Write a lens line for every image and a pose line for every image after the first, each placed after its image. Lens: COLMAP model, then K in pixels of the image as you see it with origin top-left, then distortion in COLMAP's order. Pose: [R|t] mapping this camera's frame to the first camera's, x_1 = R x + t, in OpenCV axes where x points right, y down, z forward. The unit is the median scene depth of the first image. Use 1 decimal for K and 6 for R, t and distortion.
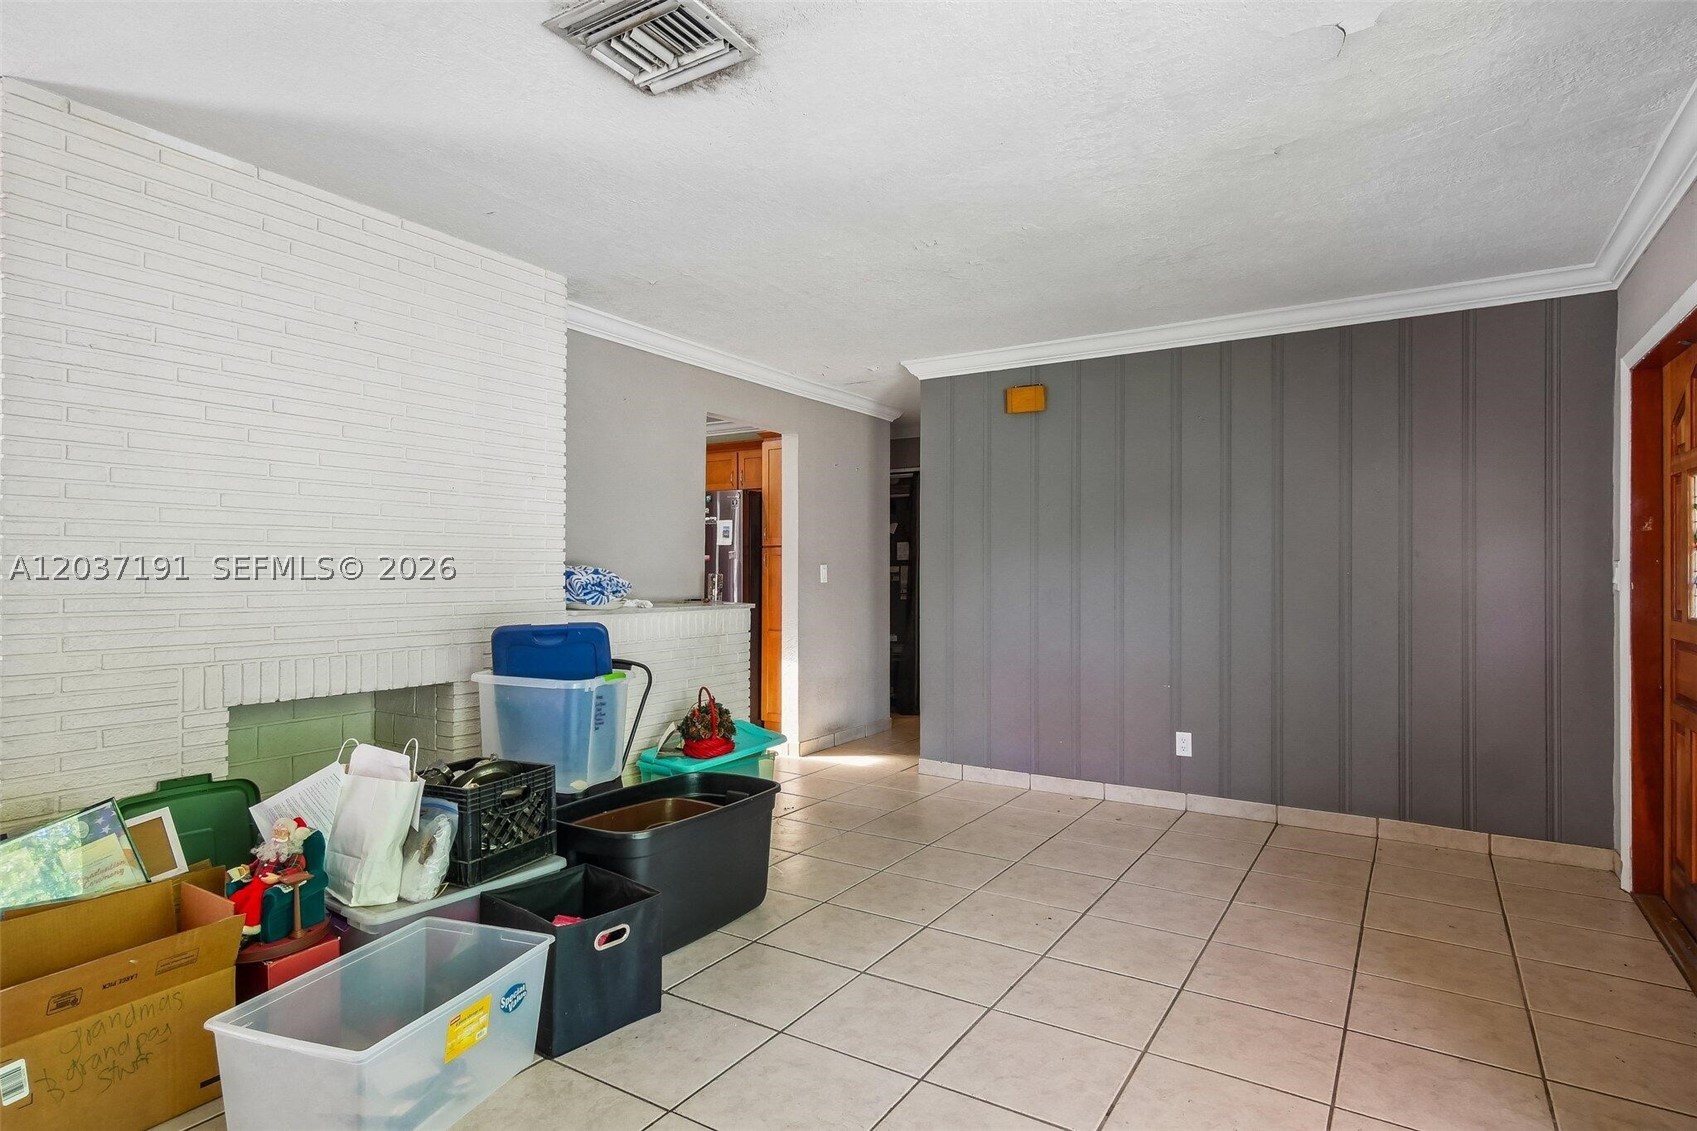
lens RADIAL K [[899.1, 0, 848.5], [0, 899.1, 565.5], [0, 0, 1]] dist [0.003664, 0.001041]
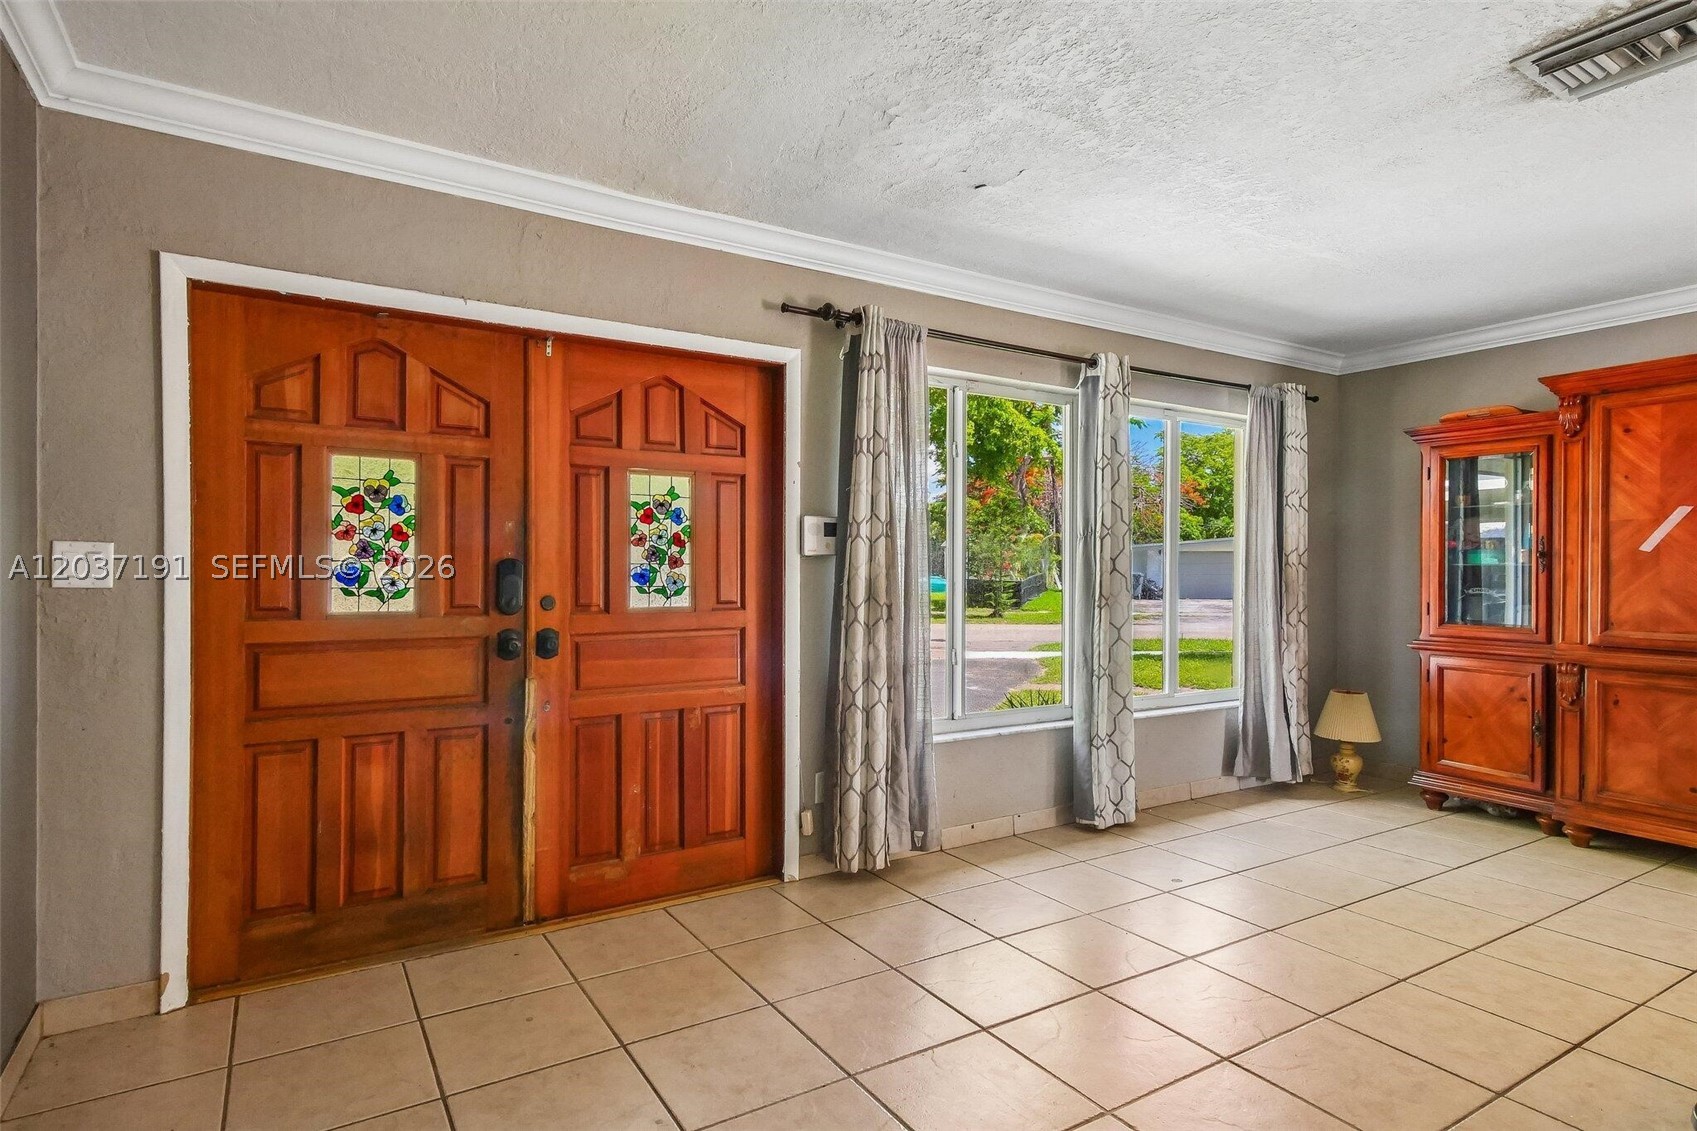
lens RADIAL K [[899.1, 0, 848.5], [0, 899.1, 565.5], [0, 0, 1]] dist [0.003664, 0.001041]
pose [[-0.902748, -0.004957, 0.430142, 0.113297], [-0.005636, 0.999984, -0.000304, 0.011377], [-0.430134, -0.002698, -0.902761, 1.943301]]
